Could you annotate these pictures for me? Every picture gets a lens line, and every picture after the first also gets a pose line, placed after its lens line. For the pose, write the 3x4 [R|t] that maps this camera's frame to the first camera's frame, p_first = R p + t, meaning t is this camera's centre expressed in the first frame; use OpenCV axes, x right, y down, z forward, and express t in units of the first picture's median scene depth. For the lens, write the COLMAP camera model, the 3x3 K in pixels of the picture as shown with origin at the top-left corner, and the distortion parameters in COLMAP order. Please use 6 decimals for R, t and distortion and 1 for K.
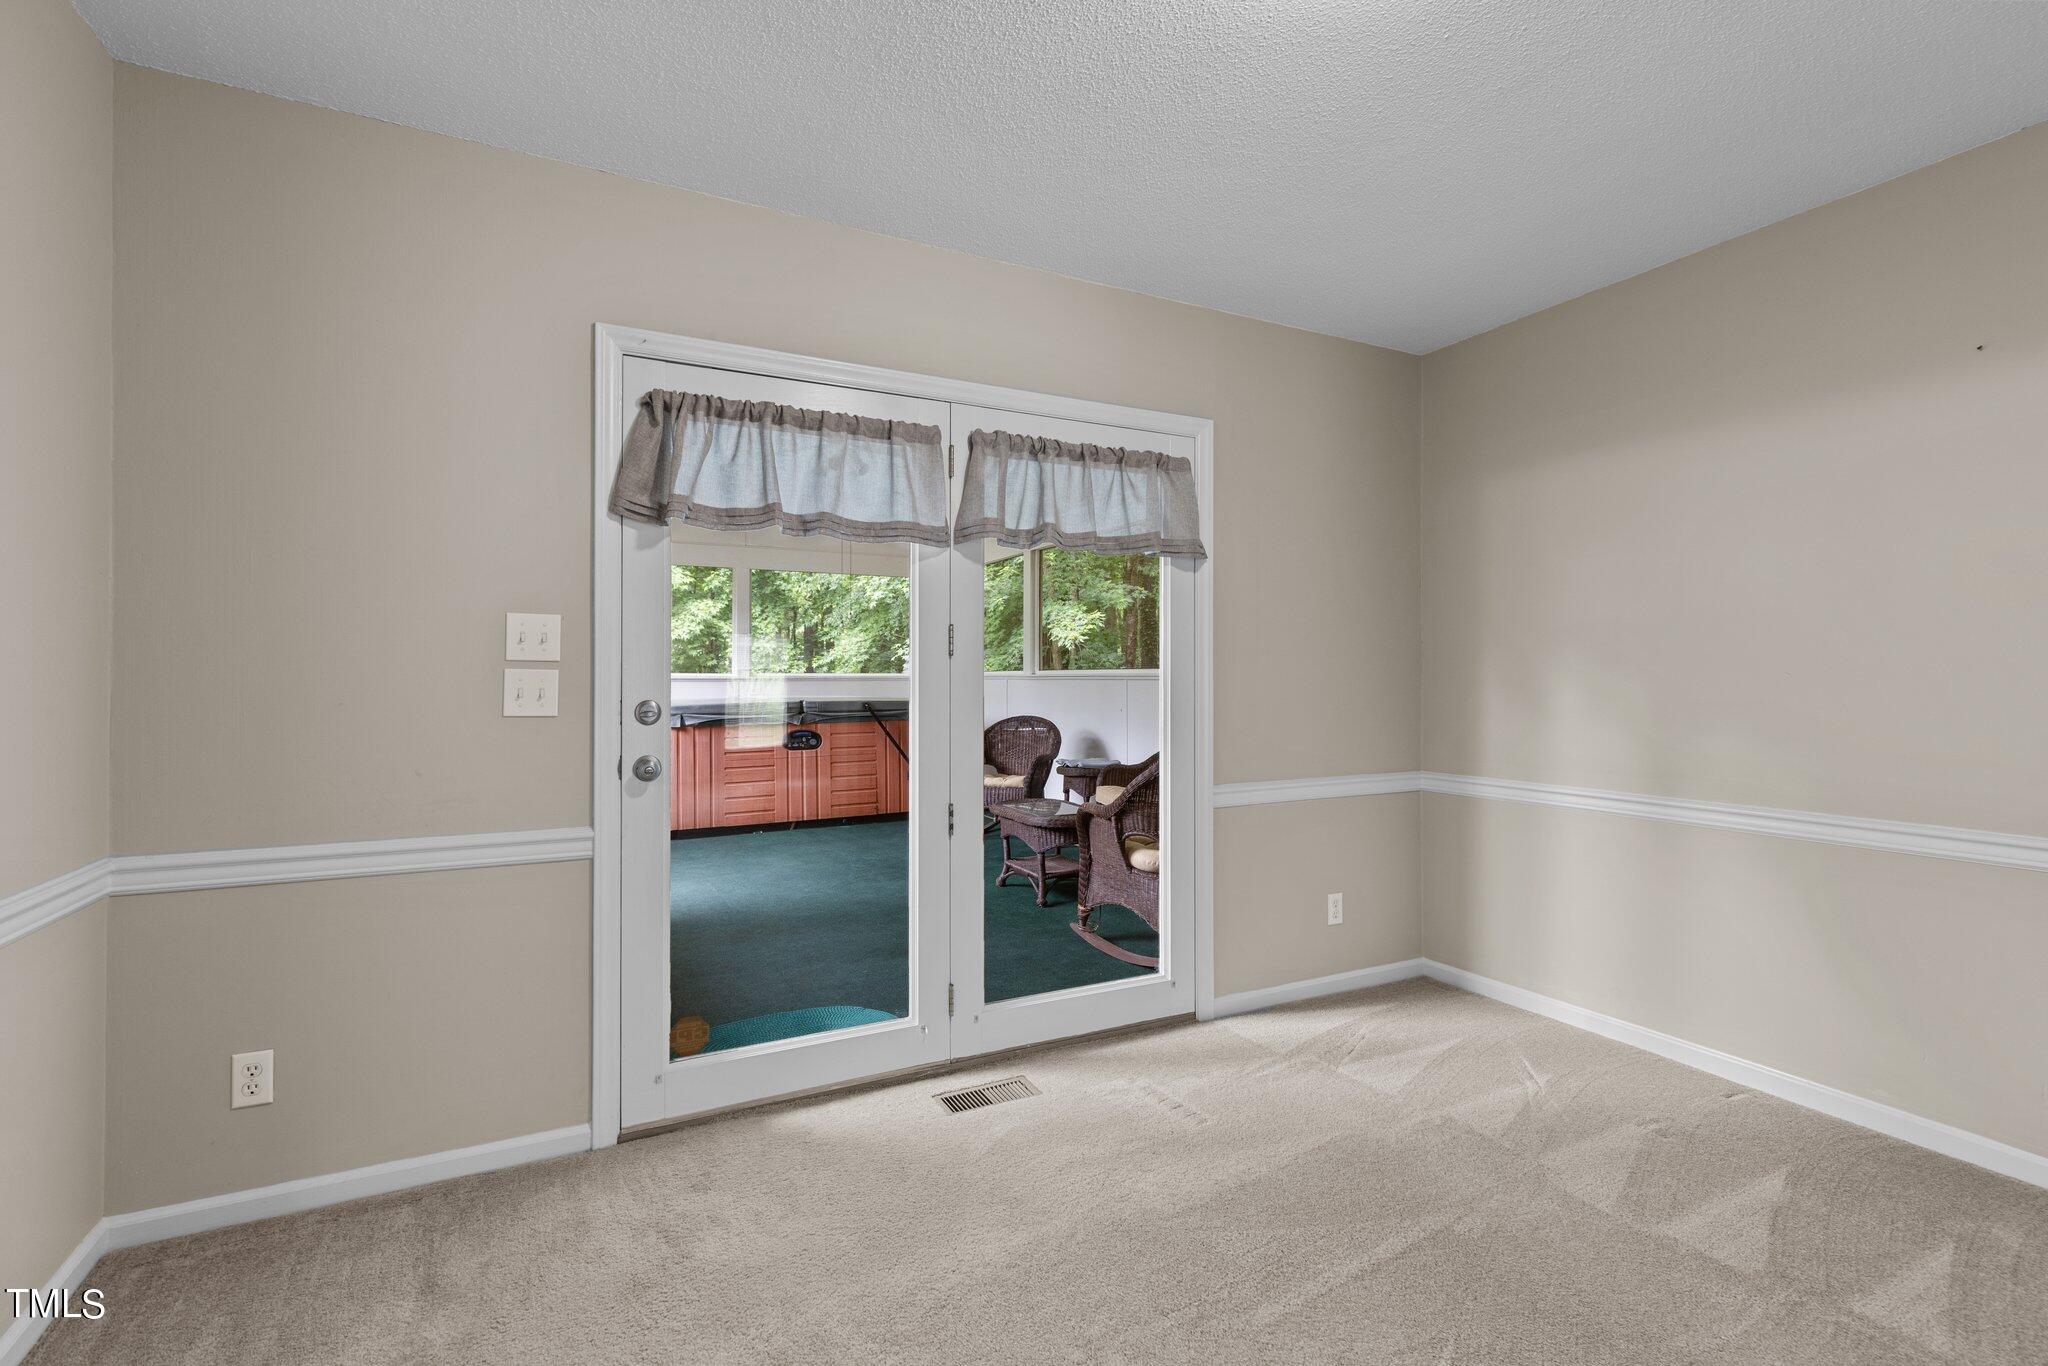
lens RADIAL K [[928.9, 0, 1043.5], [0, 928.9, 670.1], [0, 0, 1]] dist [0.004247, 0.000202]
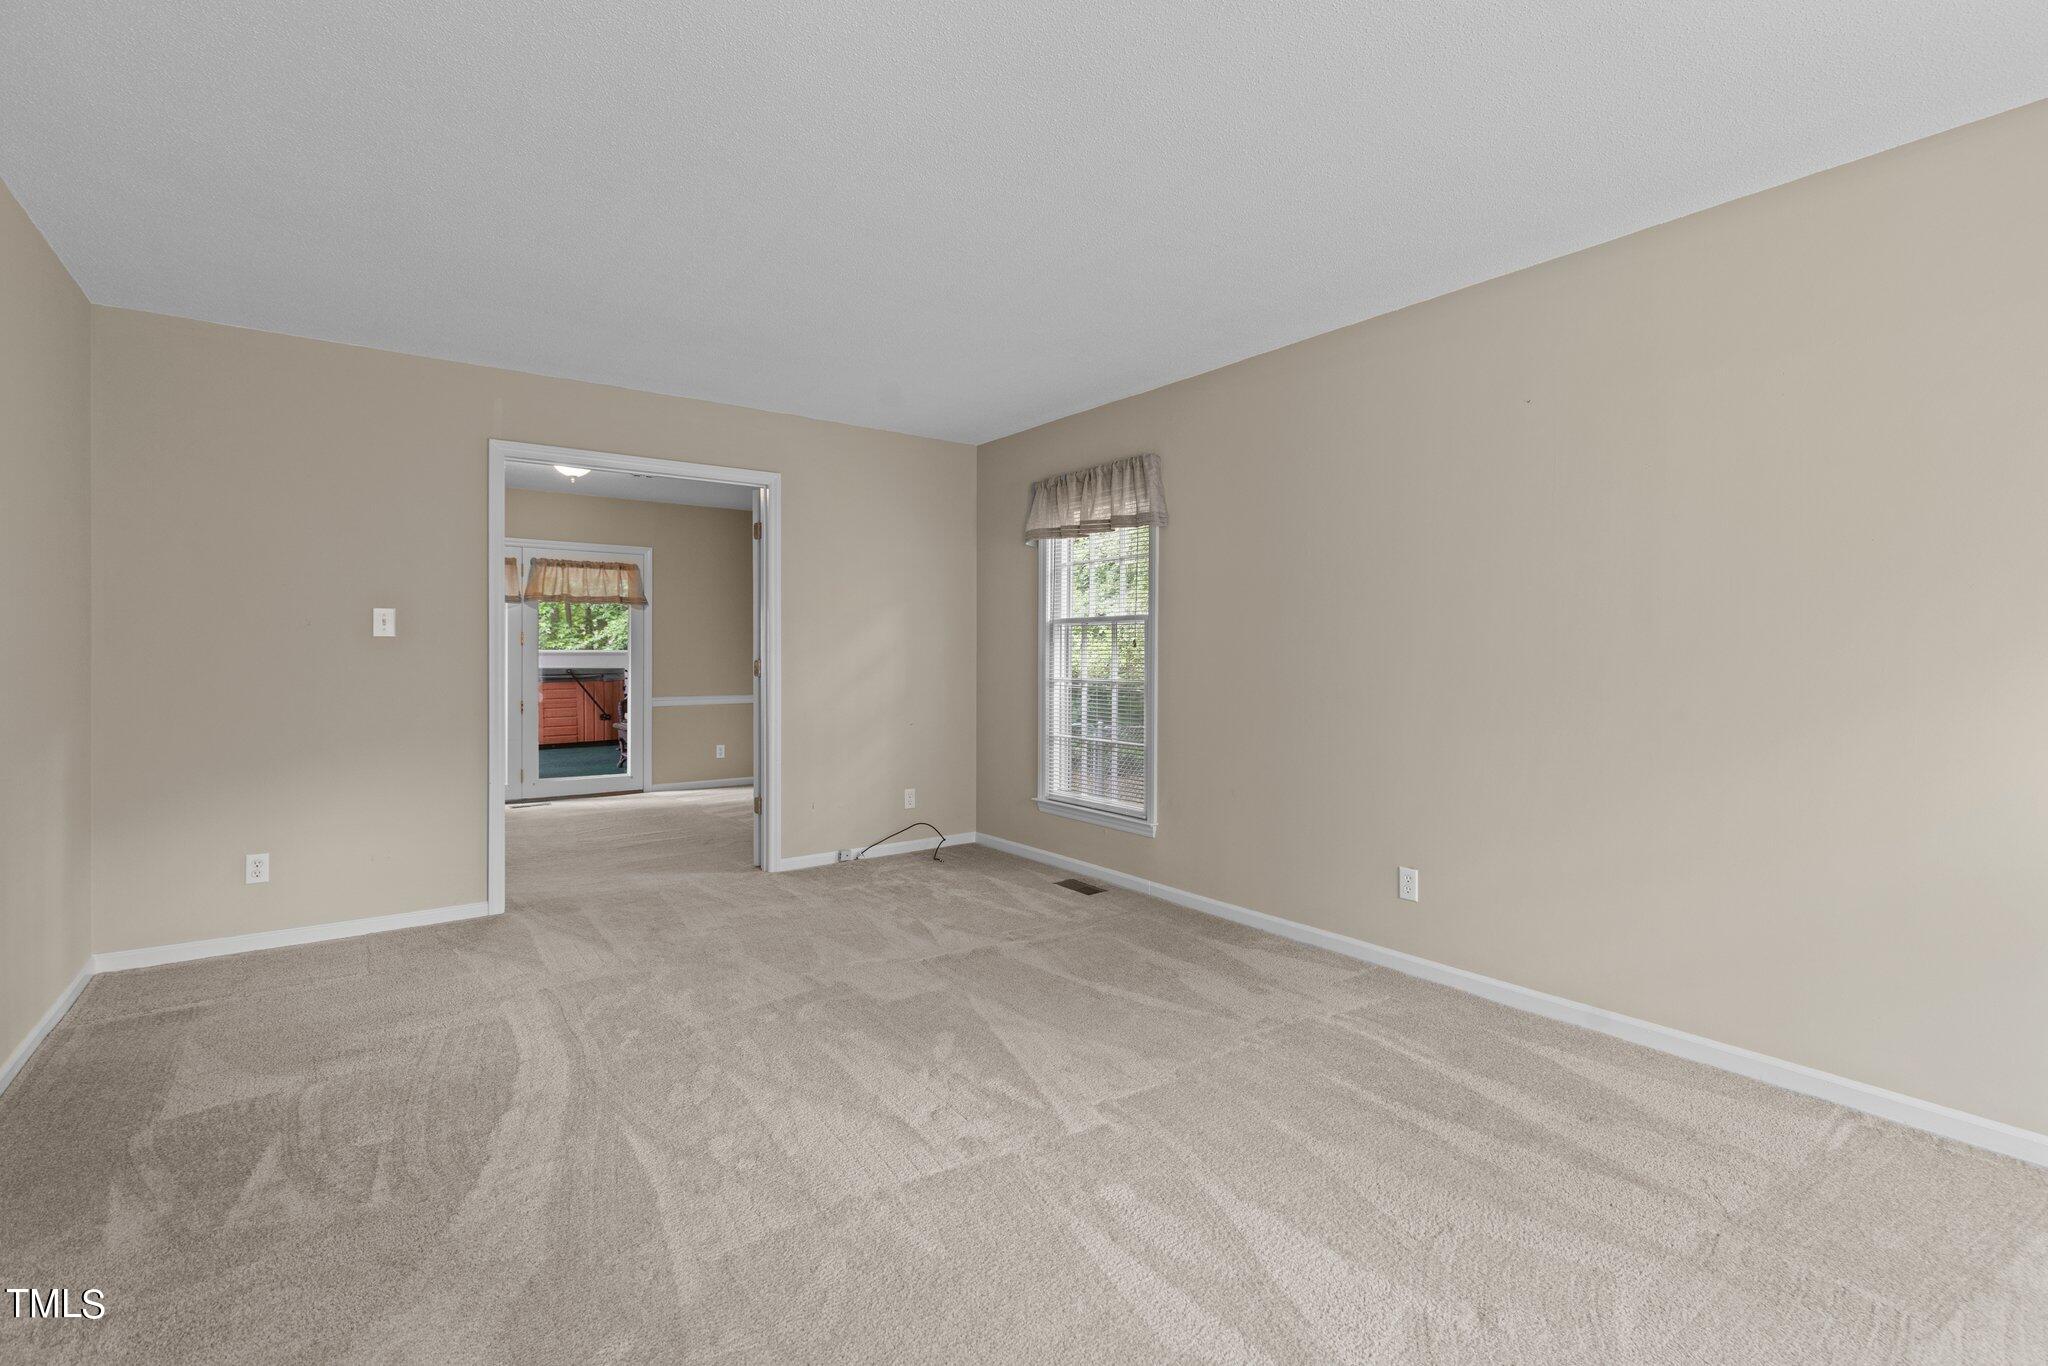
lens RADIAL K [[928.9, 0, 1035.5], [0, 928.9, 661.1], [0, 0, 1]] dist [0.004247, 0.000202]
pose [[0.986378, 0.001318, 0.164487, 0.913074], [-0.003926, 0.999872, 0.015532, -0.015521], [-0.164446, -0.015966, 0.986257, -1.853390]]
